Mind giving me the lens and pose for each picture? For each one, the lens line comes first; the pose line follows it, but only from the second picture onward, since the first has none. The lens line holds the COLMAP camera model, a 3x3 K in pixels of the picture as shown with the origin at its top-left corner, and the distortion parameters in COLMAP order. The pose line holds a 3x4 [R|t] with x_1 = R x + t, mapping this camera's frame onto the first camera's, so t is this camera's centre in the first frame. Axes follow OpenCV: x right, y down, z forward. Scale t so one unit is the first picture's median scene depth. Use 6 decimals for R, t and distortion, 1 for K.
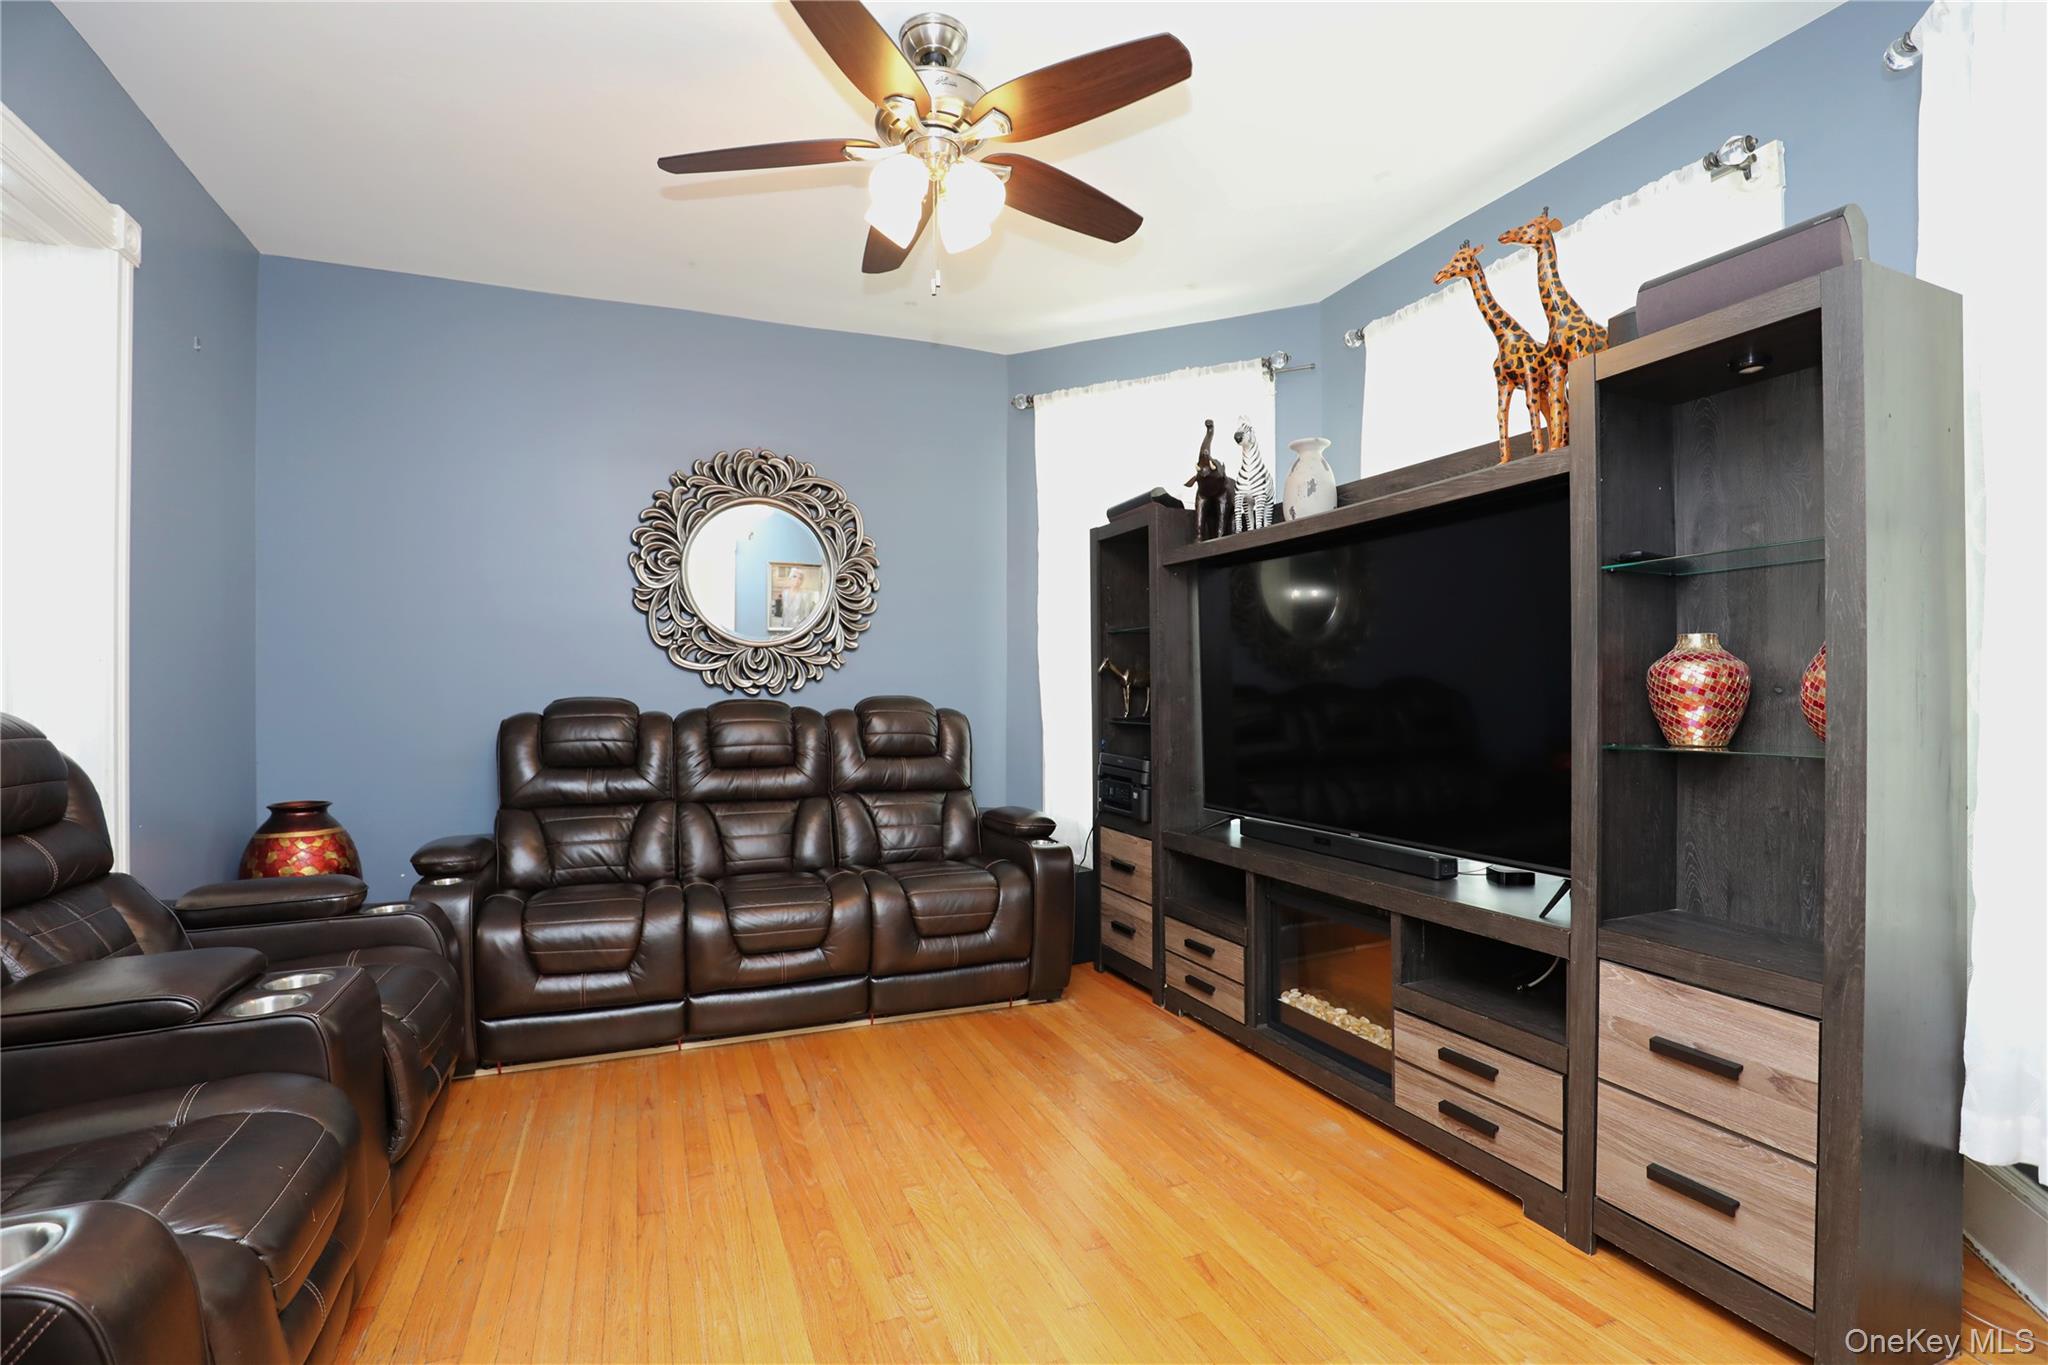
lens RADIAL K [[938.0, 0, 1024.0], [0, 938.0, 688.7], [0, 0, 1]] dist [-0.028937, 0.000749]
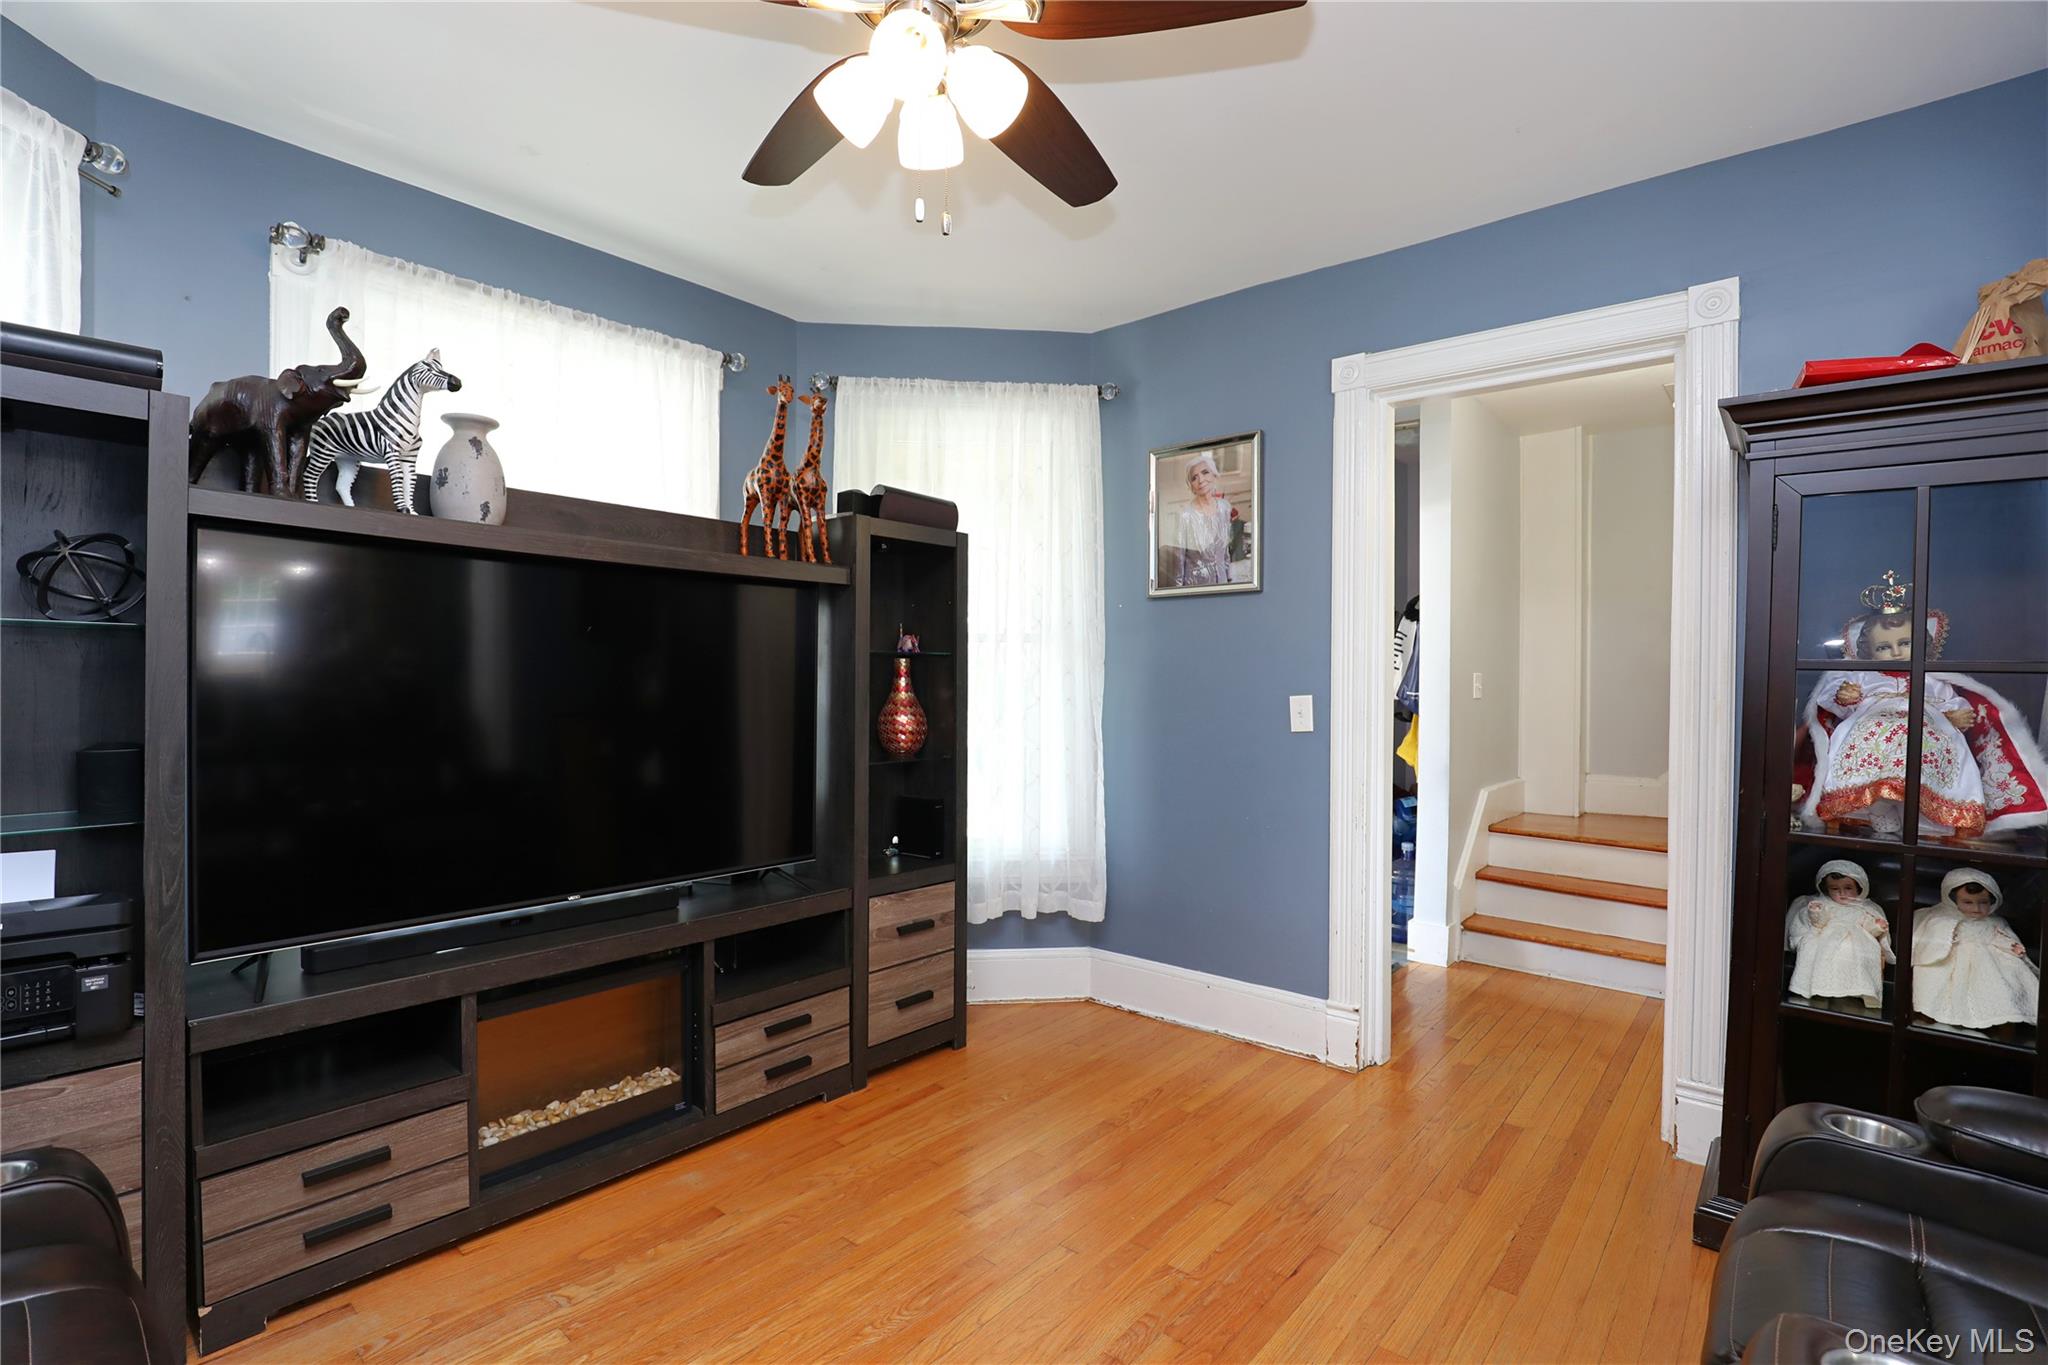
lens RADIAL K [[938.0, 0, 1021.4], [0, 938.0, 690.5], [0, 0, 1]] dist [-0.028937, 0.000749]
pose [[-0.448705, -0.006425, 0.893657, -0.884198], [-0.007773, 0.999964, 0.003286, -0.068319], [-0.893646, -0.005472, -0.448739, 1.412010]]
